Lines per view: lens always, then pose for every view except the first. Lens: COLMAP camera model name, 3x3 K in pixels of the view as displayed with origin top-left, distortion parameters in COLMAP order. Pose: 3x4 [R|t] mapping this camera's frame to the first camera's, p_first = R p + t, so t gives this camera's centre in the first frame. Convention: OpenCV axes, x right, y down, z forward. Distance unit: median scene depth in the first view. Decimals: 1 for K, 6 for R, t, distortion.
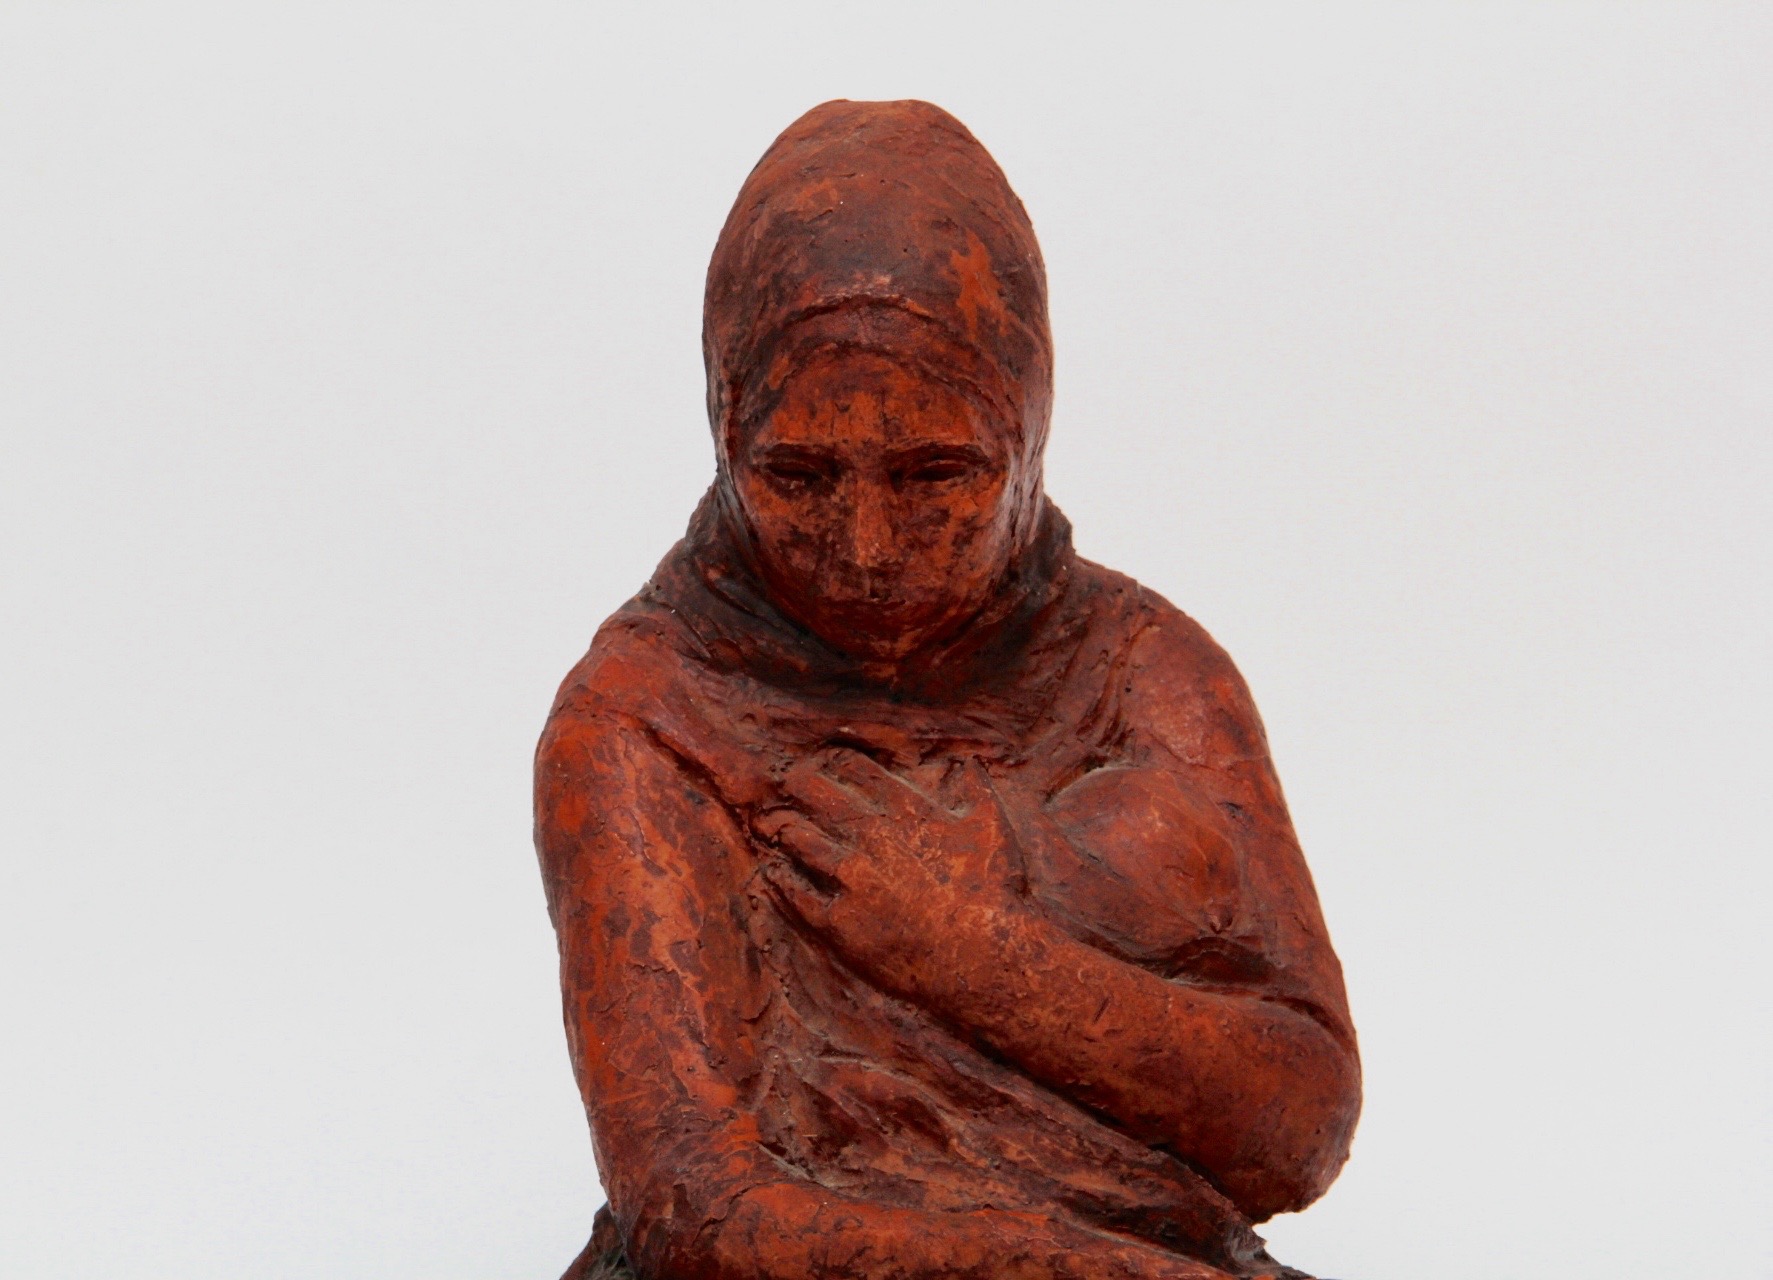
lens RADIAL K [[8027.6, 0, 822.0], [0, 8027.6, 618.7], [0, 0, 1]] dist [1.095168, 0.000000]
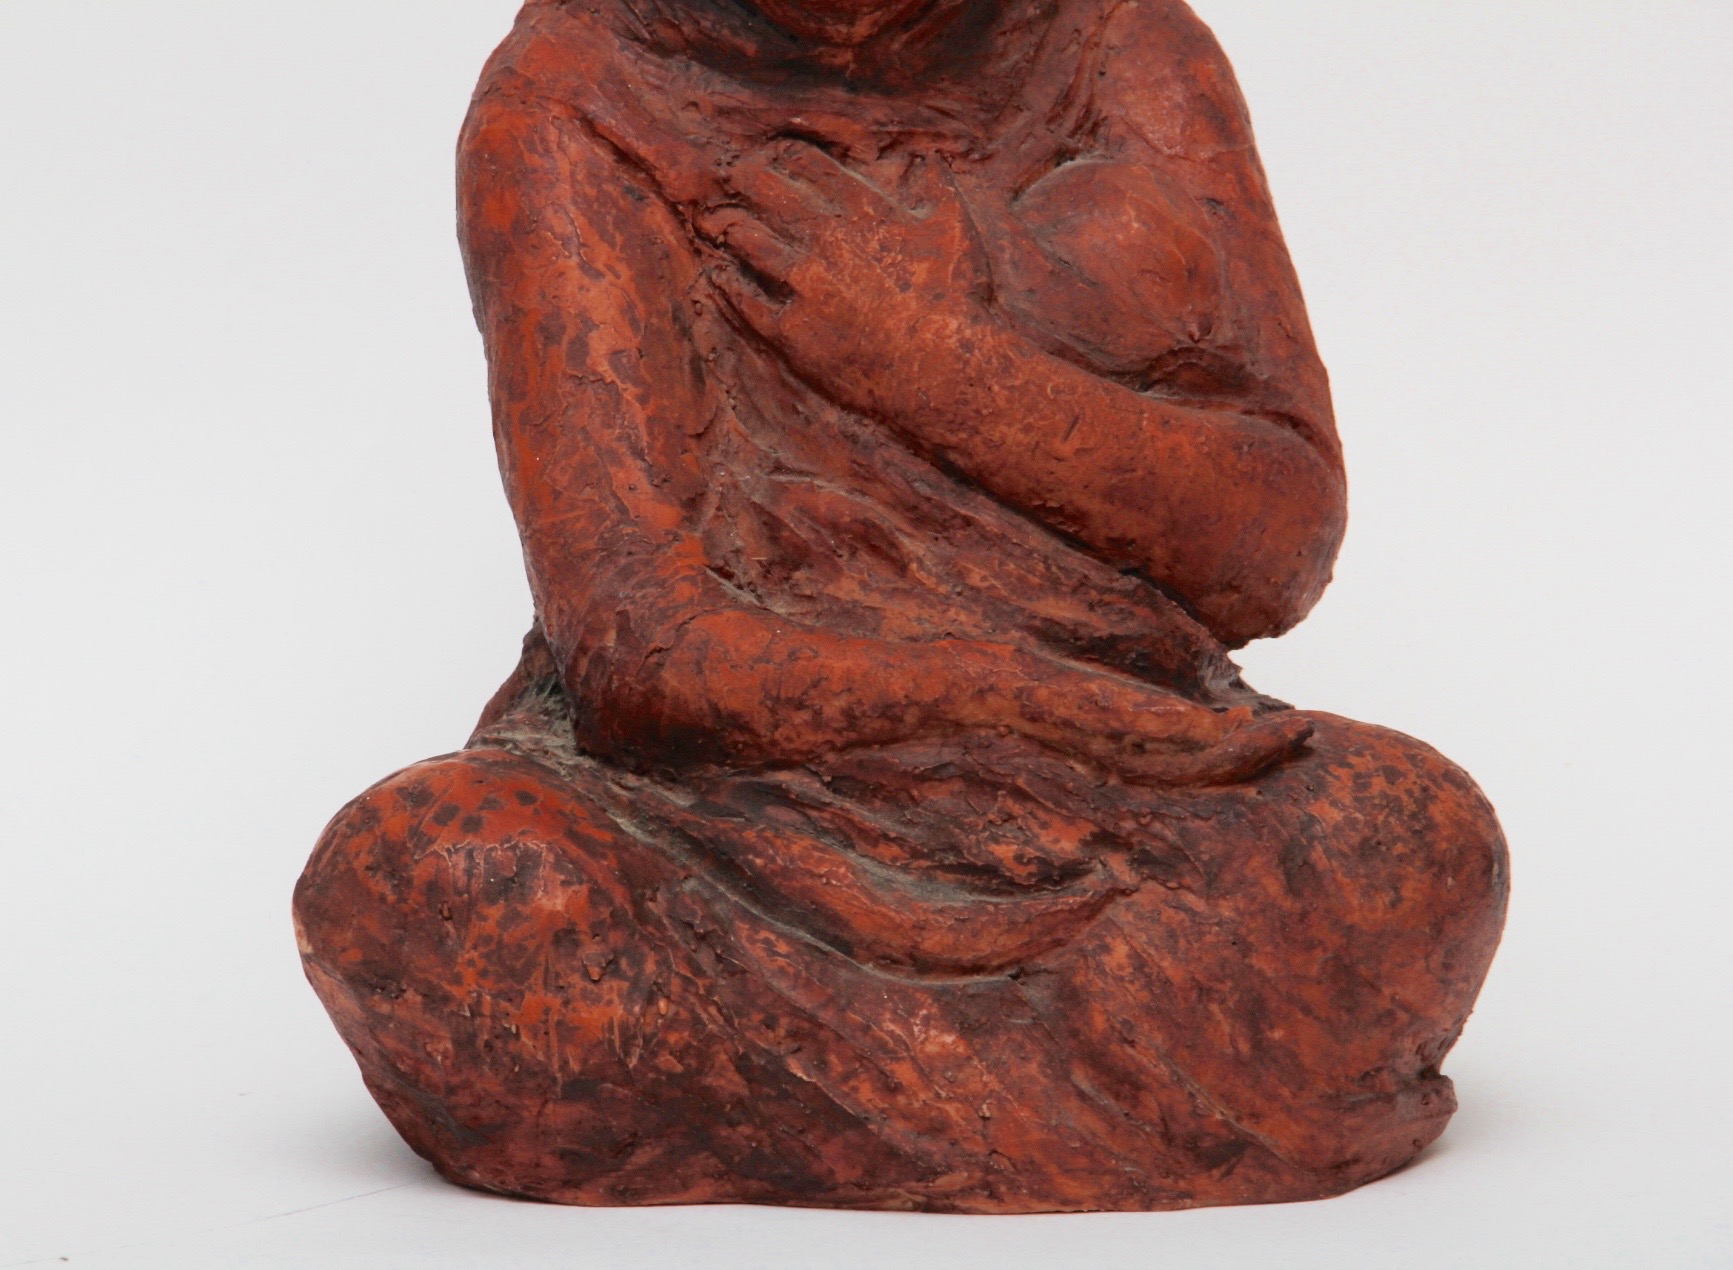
lens RADIAL K [[10764.0, 0, 867.3], [0, 10764.0, 634.3], [0, 0, 1]] dist [2.054626, 0.000000]
pose [[0.999714, 0.004826, 0.023424, -0.018040], [-0.006710, 0.996690, 0.081017, -0.028374], [-0.022955, -0.081151, 0.996437, -0.246121]]
